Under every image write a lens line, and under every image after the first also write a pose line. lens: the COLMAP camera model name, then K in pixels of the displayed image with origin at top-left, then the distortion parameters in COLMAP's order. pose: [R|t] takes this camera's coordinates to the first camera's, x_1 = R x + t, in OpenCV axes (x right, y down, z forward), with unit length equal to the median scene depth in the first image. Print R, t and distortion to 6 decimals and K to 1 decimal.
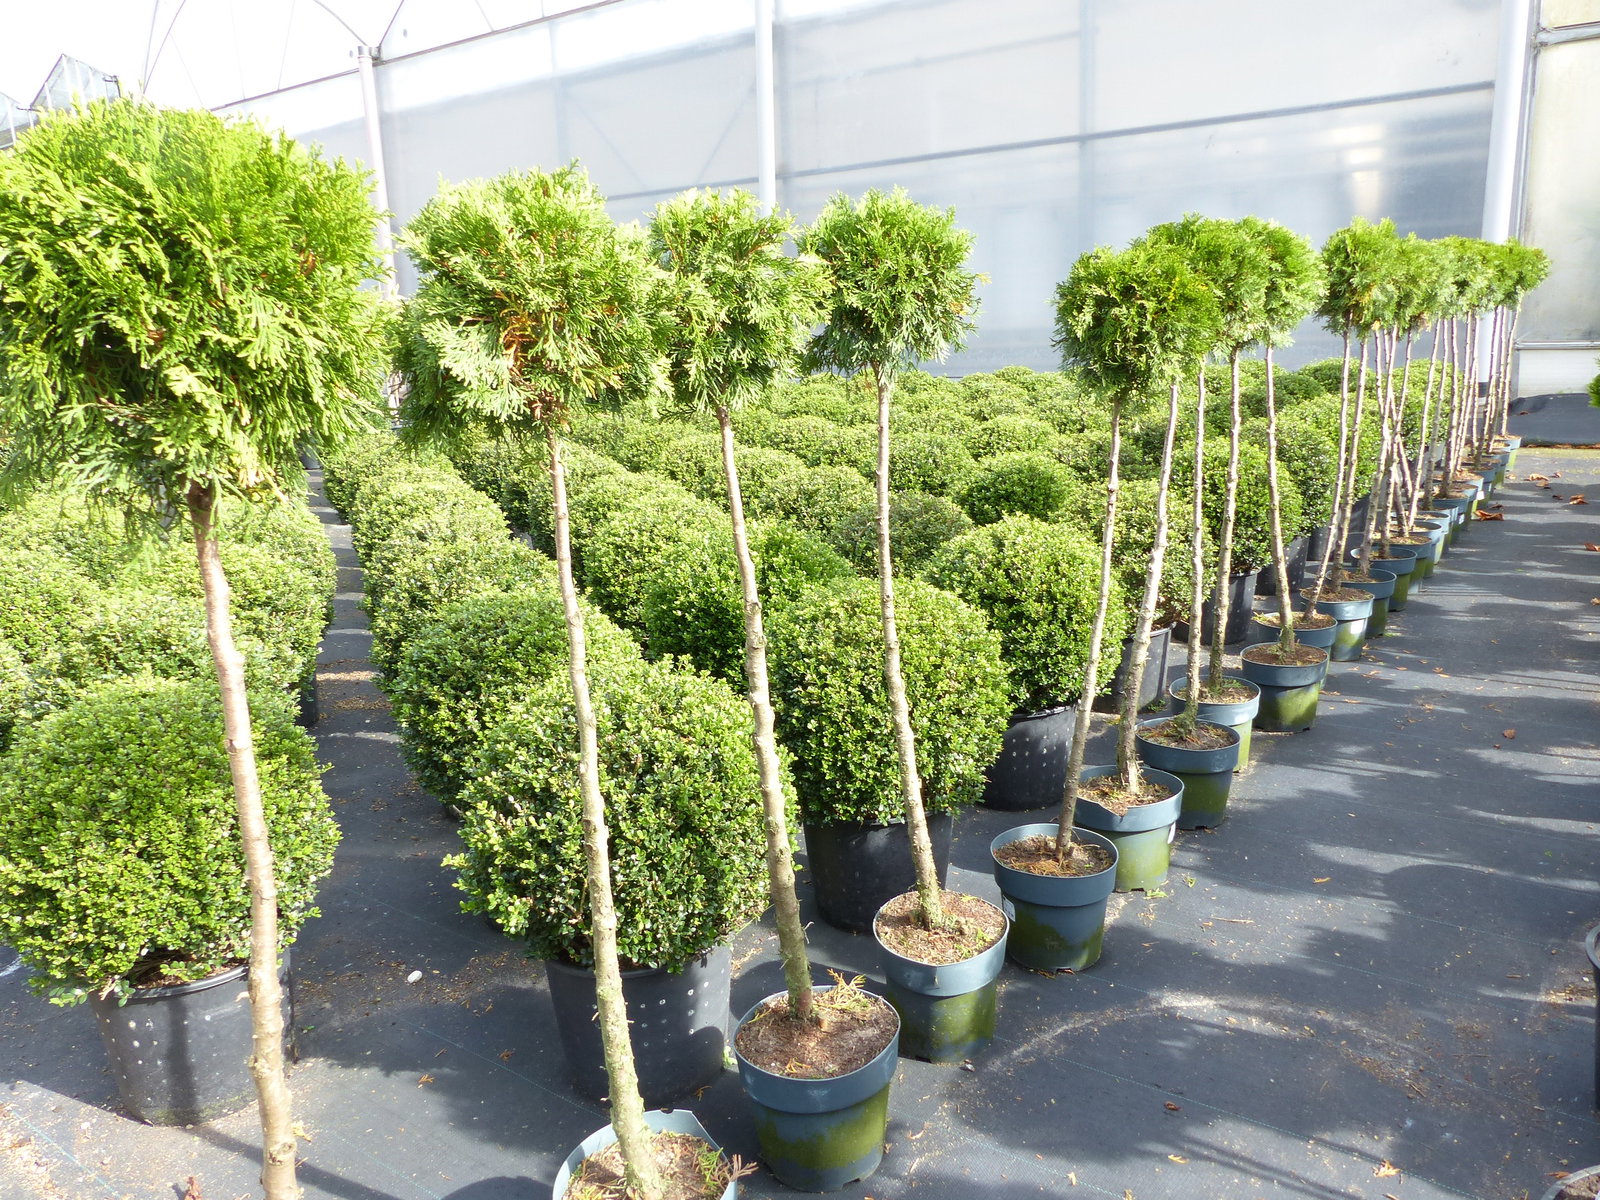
lens RADIAL K [[1176.9, 0, 800.9], [0, 1176.9, 597.8], [0, 0, 1]] dist [-0.031939, 0.018318]
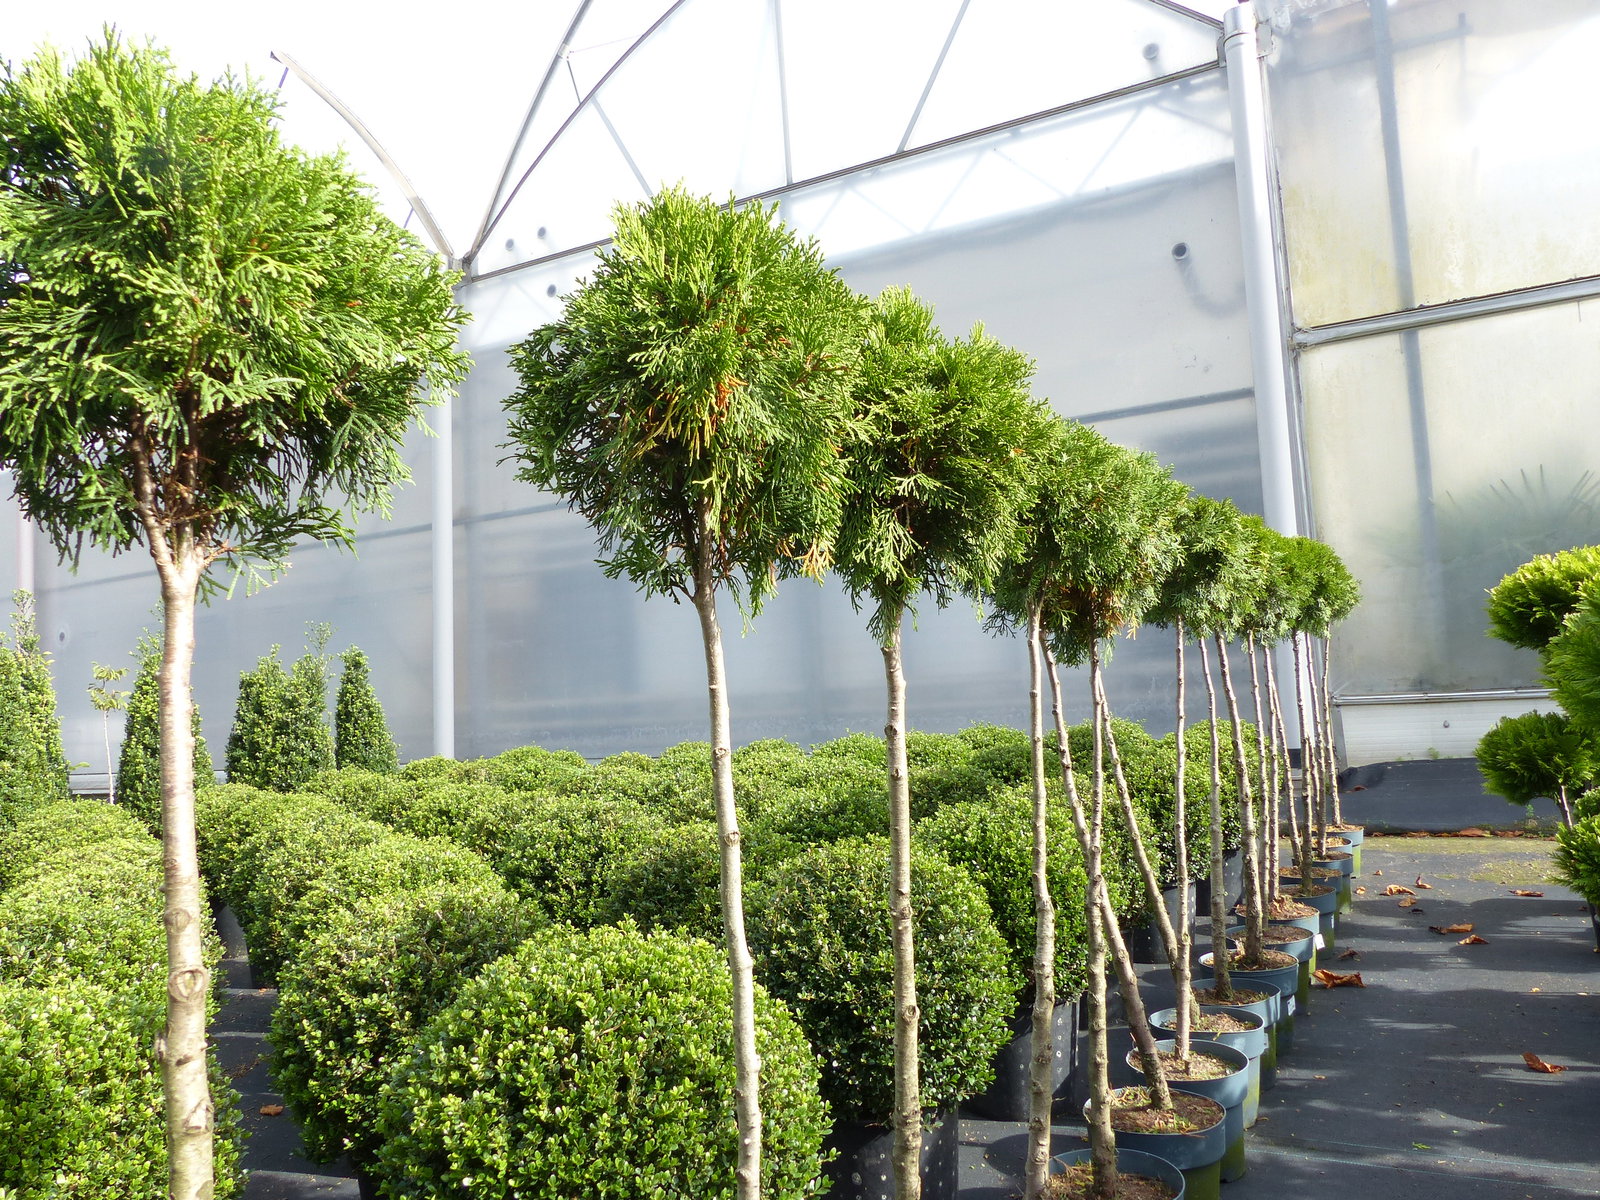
lens RADIAL K [[1176.9, 0, 802.4], [0, 1176.9, 604.9], [0, 0, 1]] dist [-0.031939, 0.018318]
pose [[0.993248, -0.003478, 0.115956, 0.228795], [0.038959, 0.951501, -0.305169, -0.070701], [-0.109271, 0.307626, 0.945212, 0.374905]]
